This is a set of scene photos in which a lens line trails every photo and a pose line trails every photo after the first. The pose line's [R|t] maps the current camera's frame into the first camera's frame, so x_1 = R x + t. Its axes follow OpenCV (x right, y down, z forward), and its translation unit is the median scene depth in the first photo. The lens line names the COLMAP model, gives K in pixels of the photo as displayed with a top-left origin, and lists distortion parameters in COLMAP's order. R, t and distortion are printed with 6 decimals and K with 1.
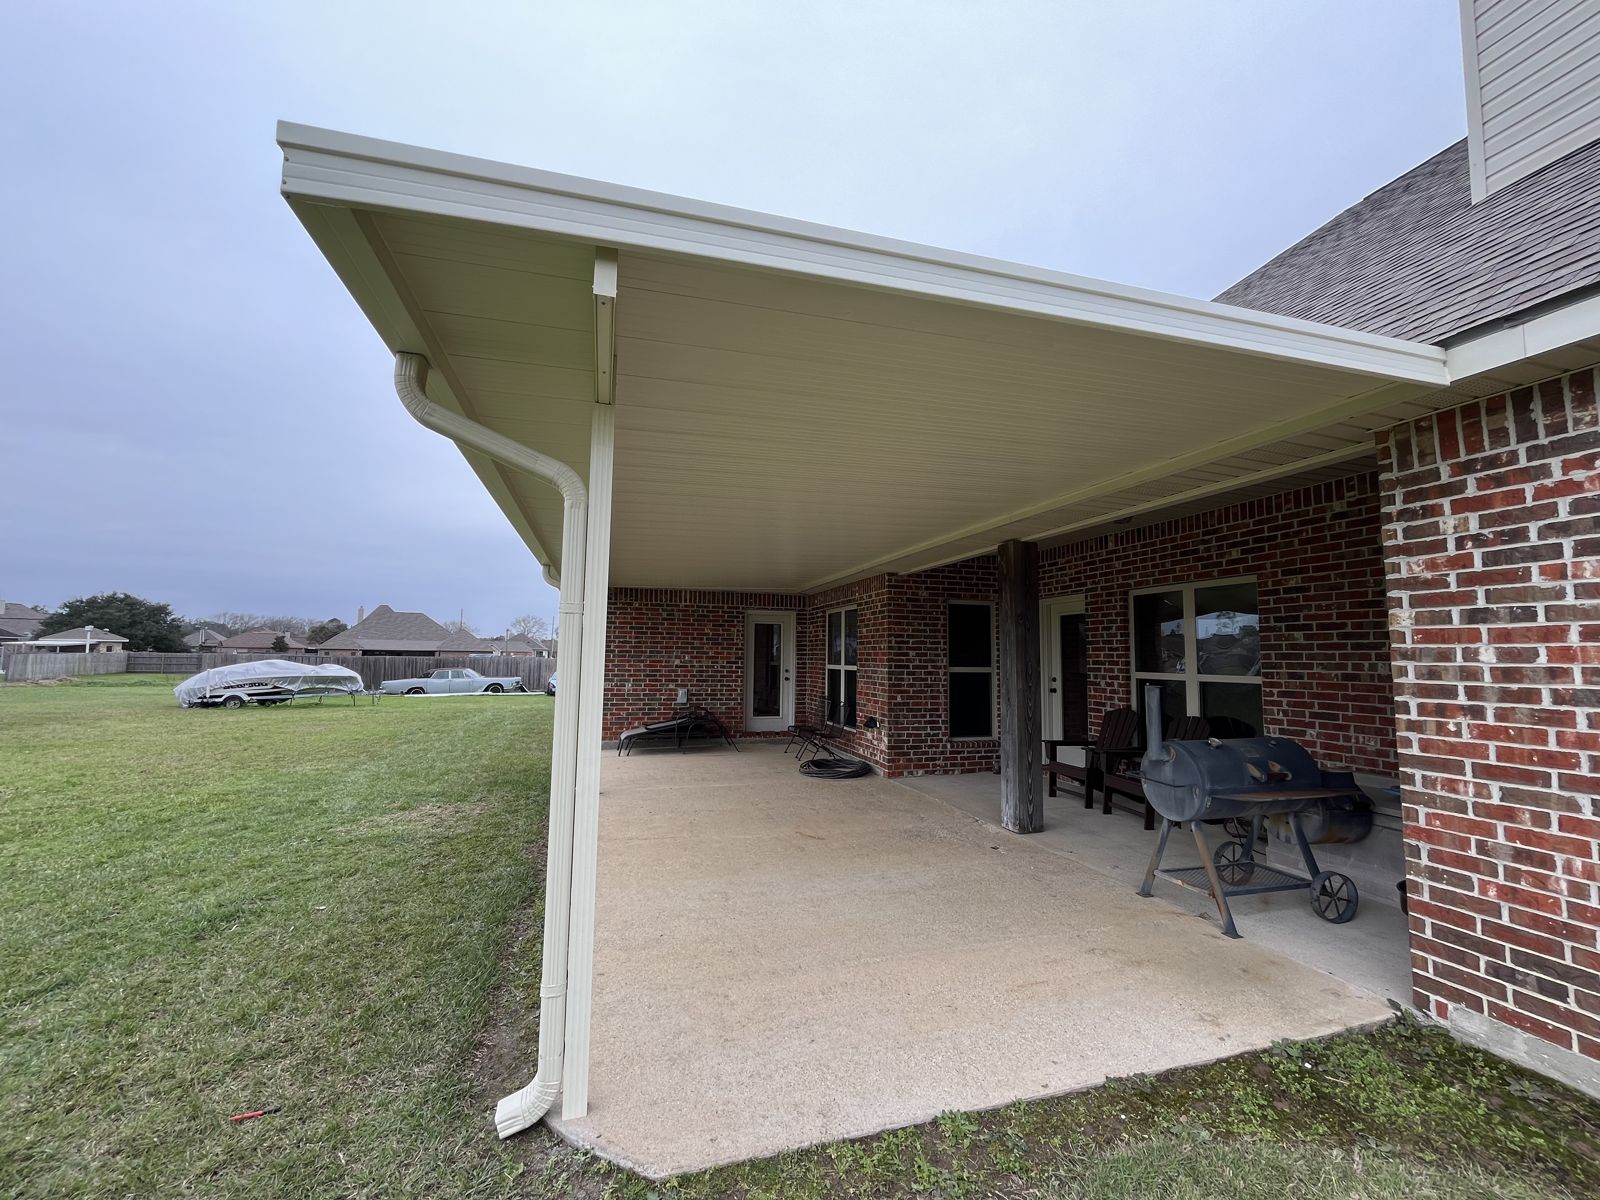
lens RADIAL K [[643.1, 0, 787.9], [0, 643.1, 596.7], [0, 0, 1]] dist [-0.005483, -0.000673]
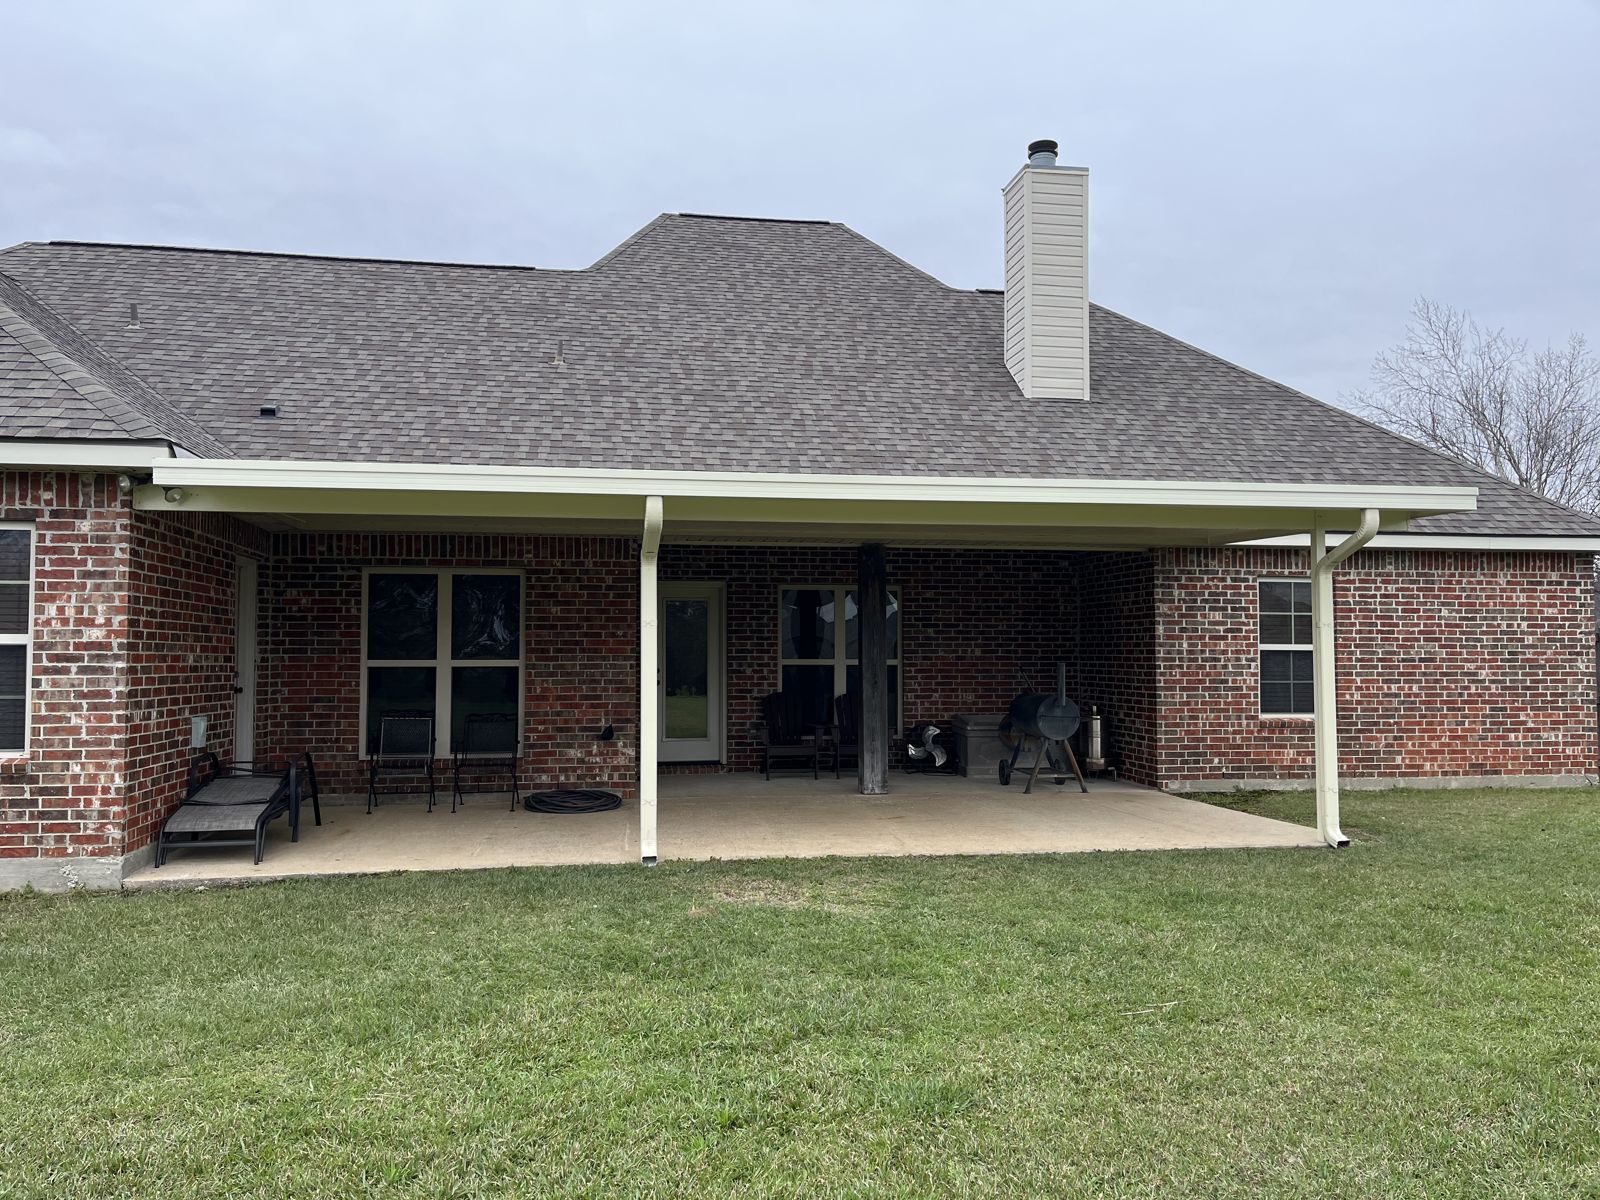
lens RADIAL K [[1203.0, 0, 763.3], [0, 1203.0, 598.0], [0, 0, 1]] dist [0.032568, -0.031491]
pose [[0.130622, 0.035930, 0.990781, -2.871009], [-0.090949, 0.995564, -0.024113, 0.124646], [-0.987252, -0.086961, 0.133311, 1.457160]]
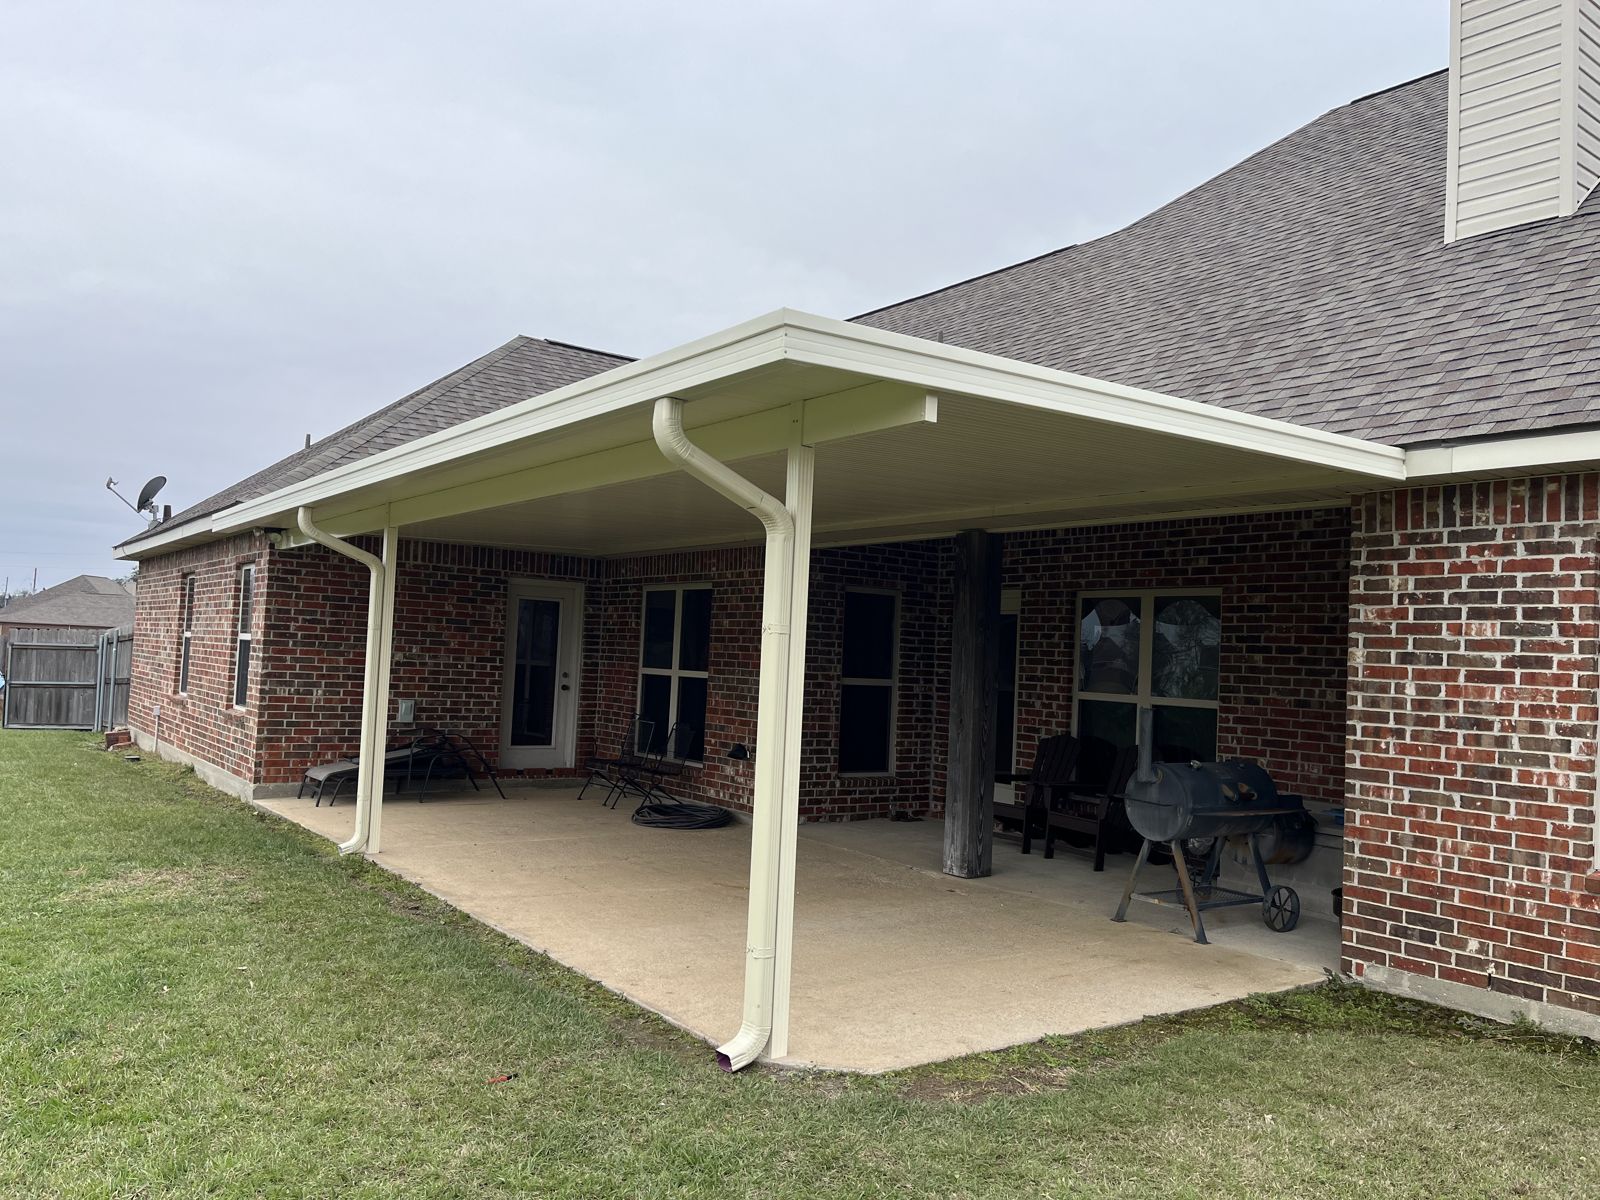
lens RADIAL K [[1203.0, 0, 762.2], [0, 1203.0, 597.8], [0, 0, 1]] dist [0.032568, -0.031491]
pose [[0.946648, 0.047554, 0.318742, -0.641977], [-0.064183, 0.997059, 0.041867, -0.076804], [-0.315814, -0.060092, 0.946916, -0.614856]]
